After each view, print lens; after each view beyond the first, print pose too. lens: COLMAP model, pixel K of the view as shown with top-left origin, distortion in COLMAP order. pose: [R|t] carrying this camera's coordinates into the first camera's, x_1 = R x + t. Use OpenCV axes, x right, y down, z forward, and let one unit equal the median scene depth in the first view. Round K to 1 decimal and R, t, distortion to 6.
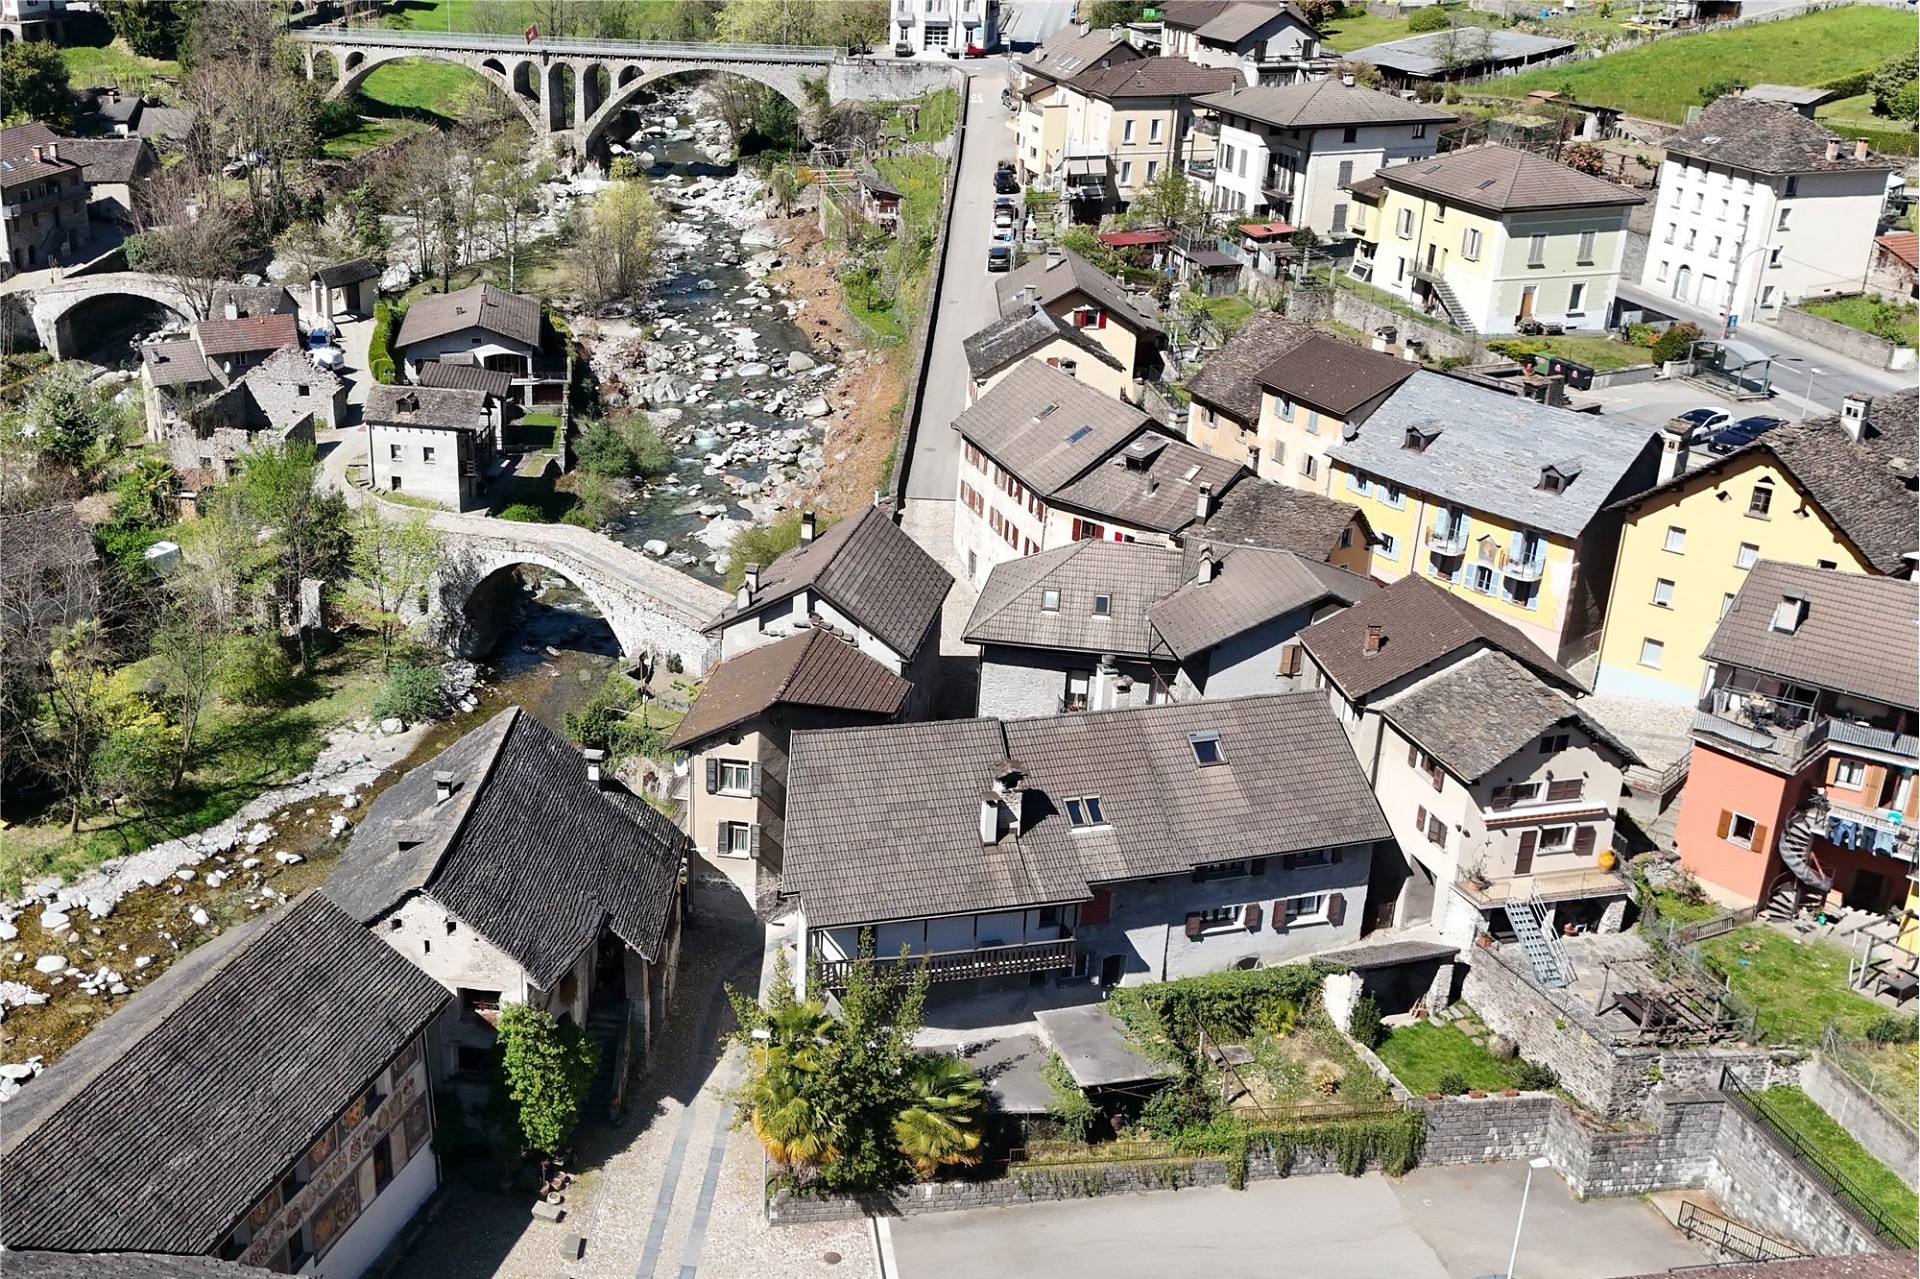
lens RADIAL K [[1894.0, 0, 654.7], [0, 1894.0, 562.8], [0, 0, 1]] dist [0.049852, 0.000000]
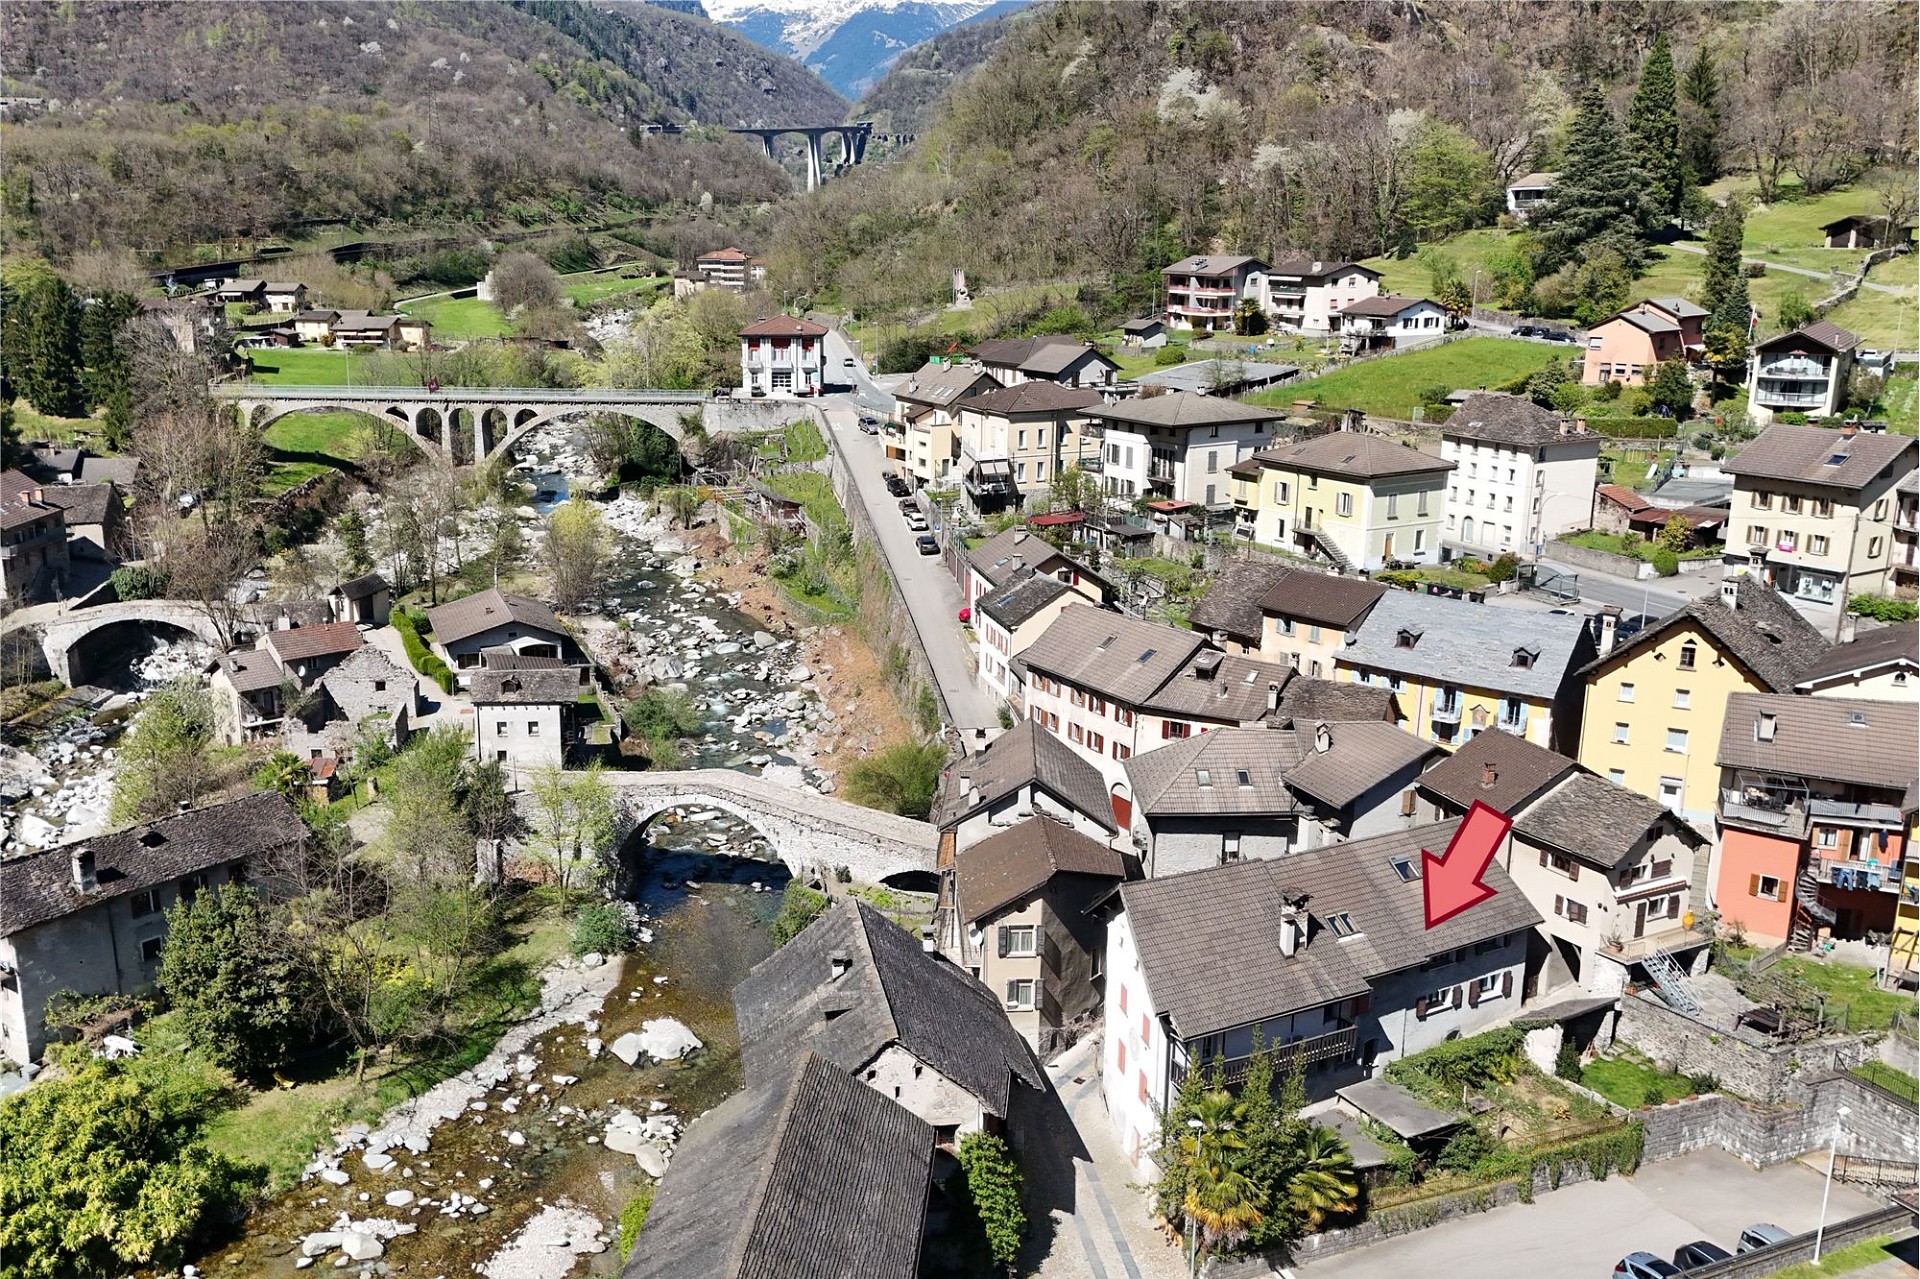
lens RADIAL K [[1664.5, 0, 823.6], [0, 1664.5, 641.4], [0, 0, 1]] dist [0.071332, -0.055441]
pose [[0.964280, -0.065203, 0.256736, -0.290670], [0.096982, 0.988836, -0.113125, 0.029443], [-0.246493, 0.133983, 0.959838, -0.005013]]
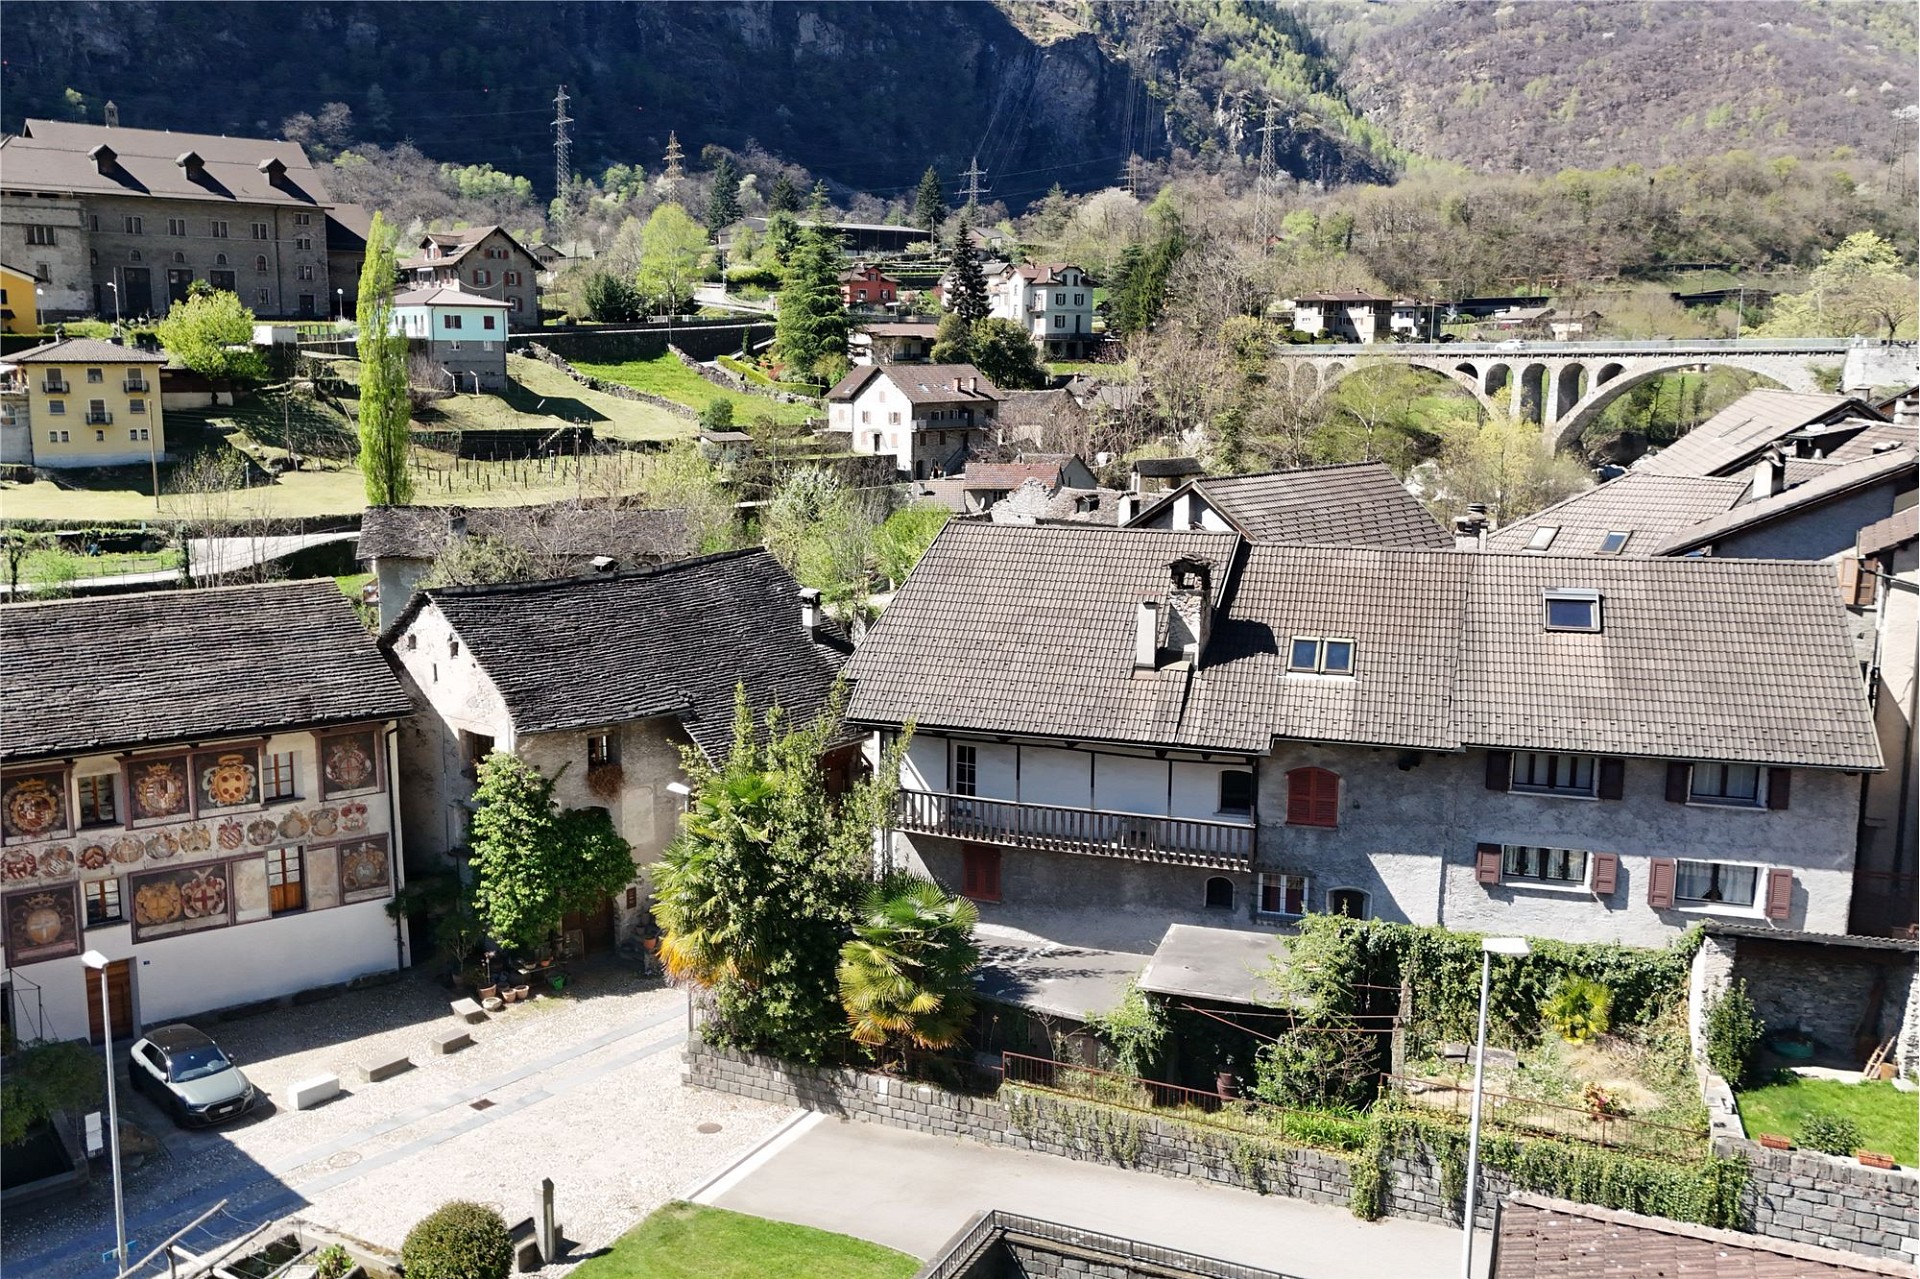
lens RADIAL K [[1670.2, 0, 816.6], [0, 1670.2, 651.9], [0, 0, 1]] dist [0.071398, -0.066085]
pose [[0.845596, 0.093111, -0.525641, 0.298102], [-0.190423, 0.972505, -0.134066, 0.186406], [0.498705, 0.213459, 0.840076, 0.322709]]
